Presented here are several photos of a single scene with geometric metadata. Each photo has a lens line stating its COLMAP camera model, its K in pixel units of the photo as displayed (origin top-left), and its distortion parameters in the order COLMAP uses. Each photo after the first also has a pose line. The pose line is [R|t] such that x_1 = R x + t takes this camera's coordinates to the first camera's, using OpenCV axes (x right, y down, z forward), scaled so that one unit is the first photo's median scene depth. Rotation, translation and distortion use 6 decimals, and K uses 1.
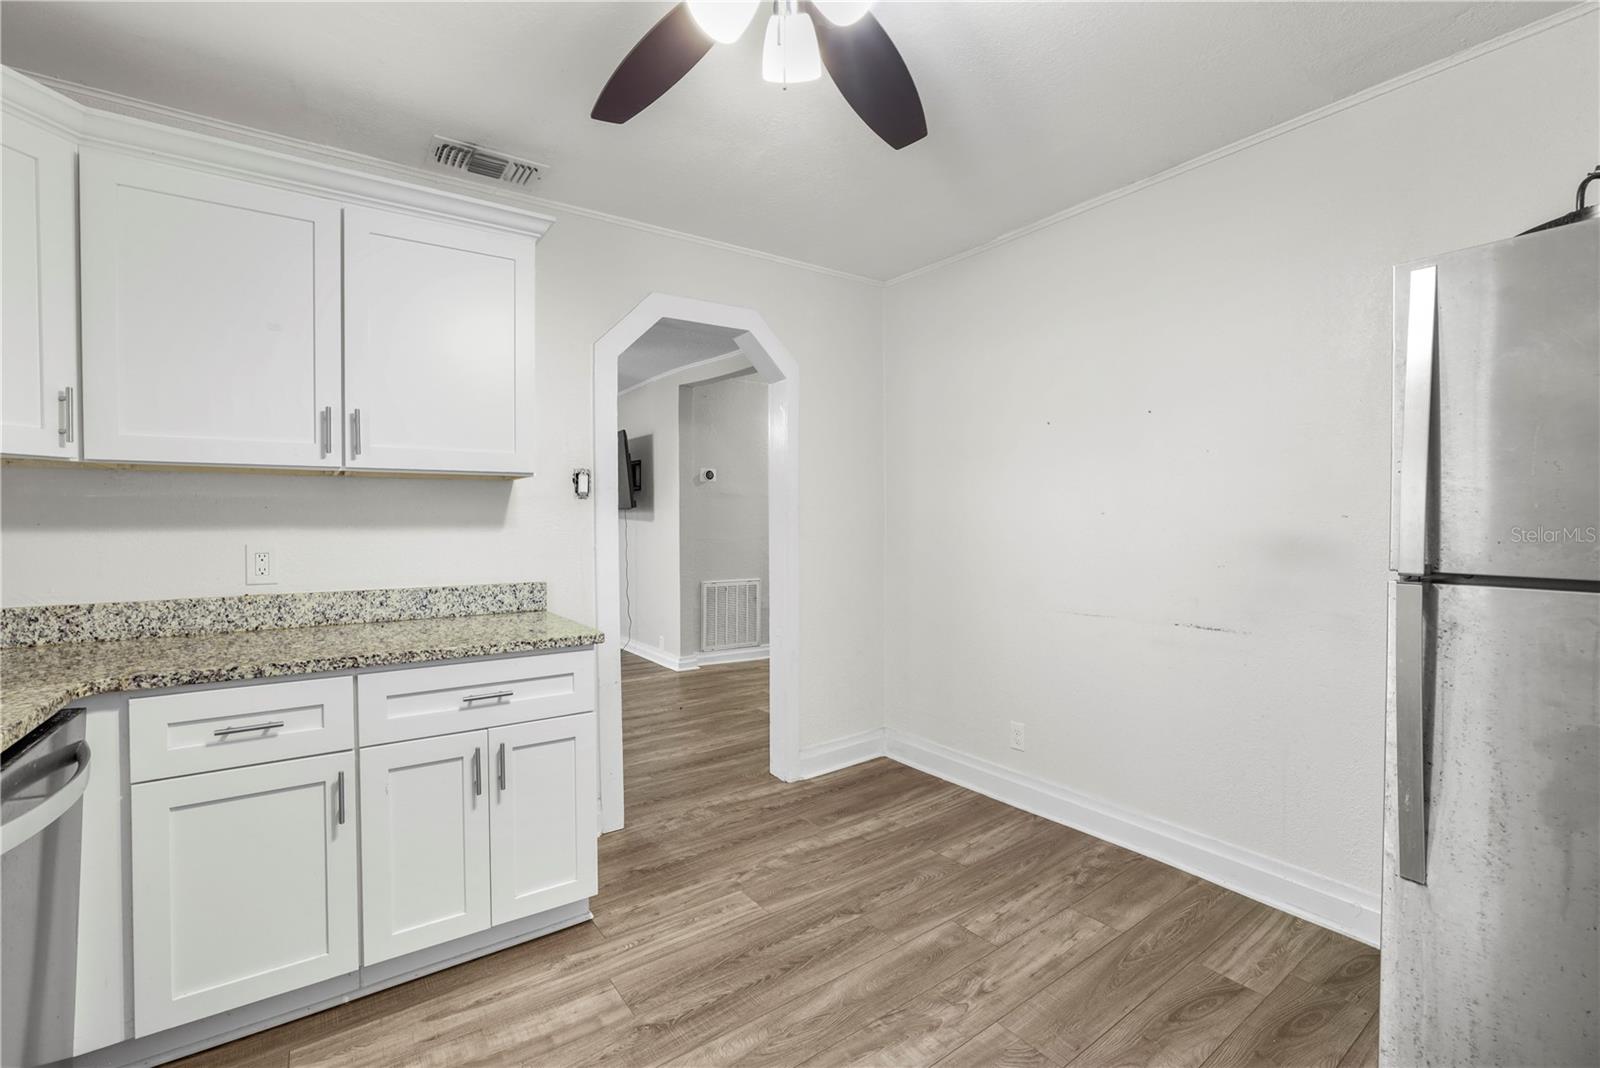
lens RADIAL K [[686.5, 0, 800.7], [0, 686.5, 529.2], [0, 0, 1]] dist [-0.048056, 0.018015]
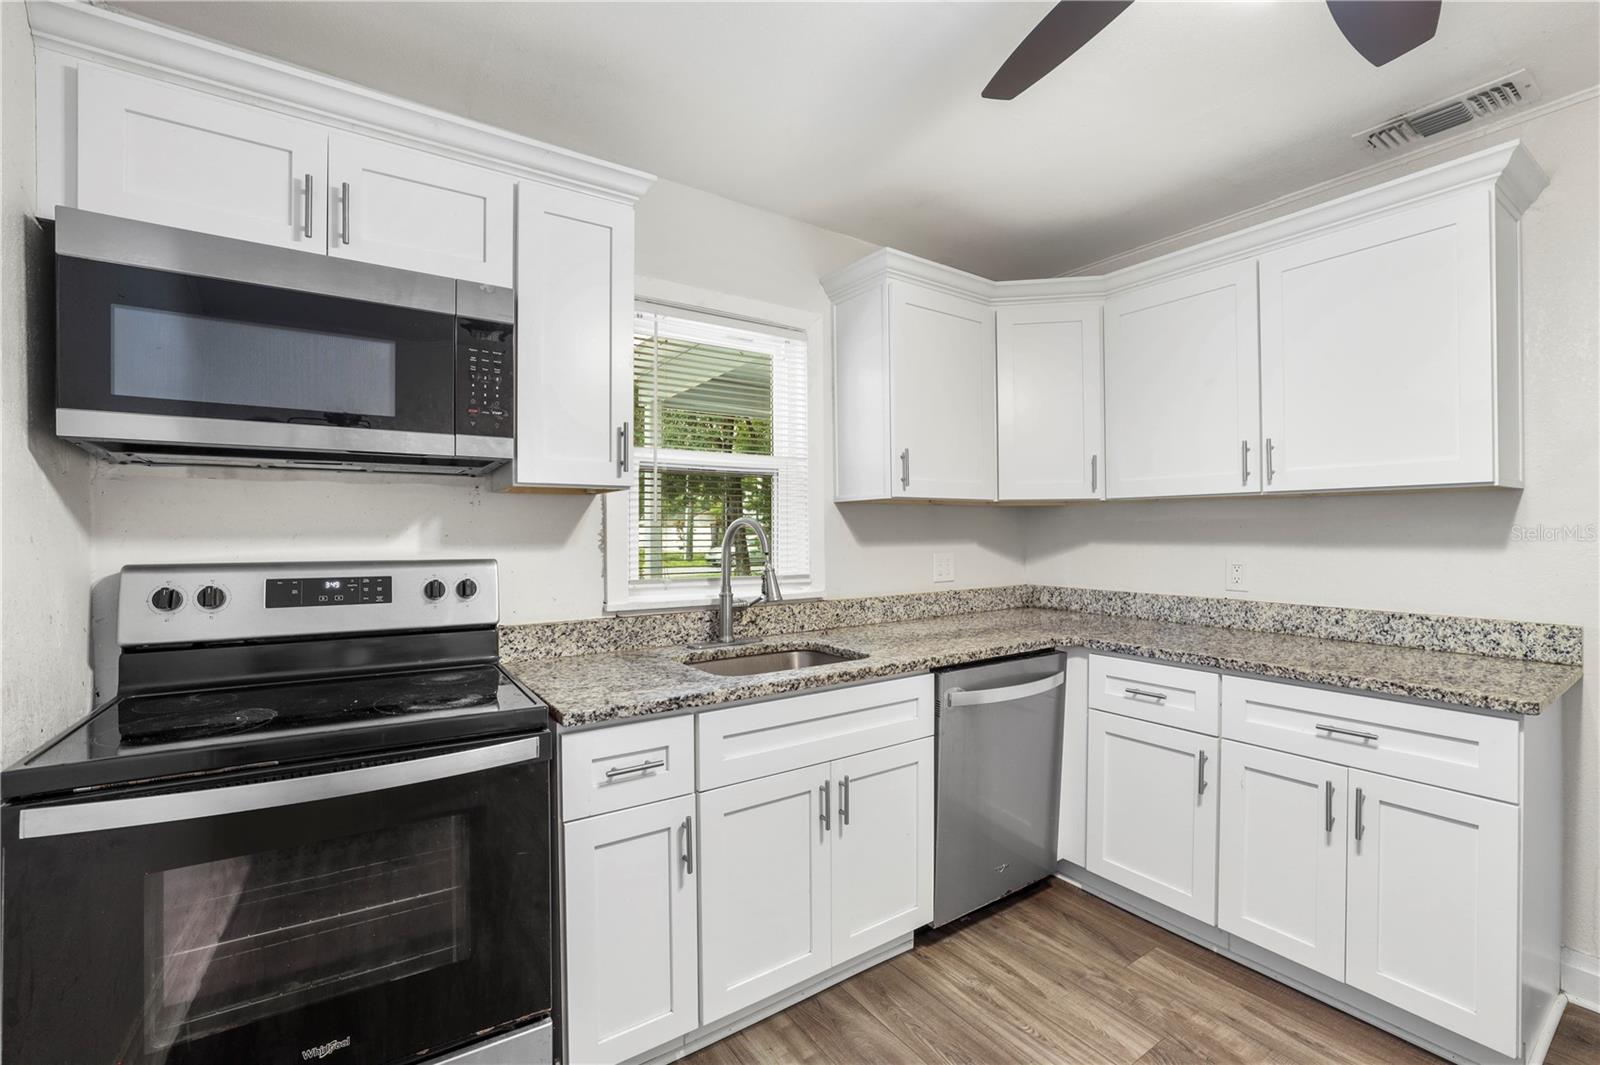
lens RADIAL K [[698.5, 0, 794.0], [0, 698.5, 529.1], [0, 0, 1]] dist [-0.049075, 0.018814]
pose [[-0.024816, 0.003468, -0.999686, 0.458614], [-0.007962, 0.999962, 0.003667, -0.027314], [0.999660, 0.008051, -0.024787, 0.246789]]
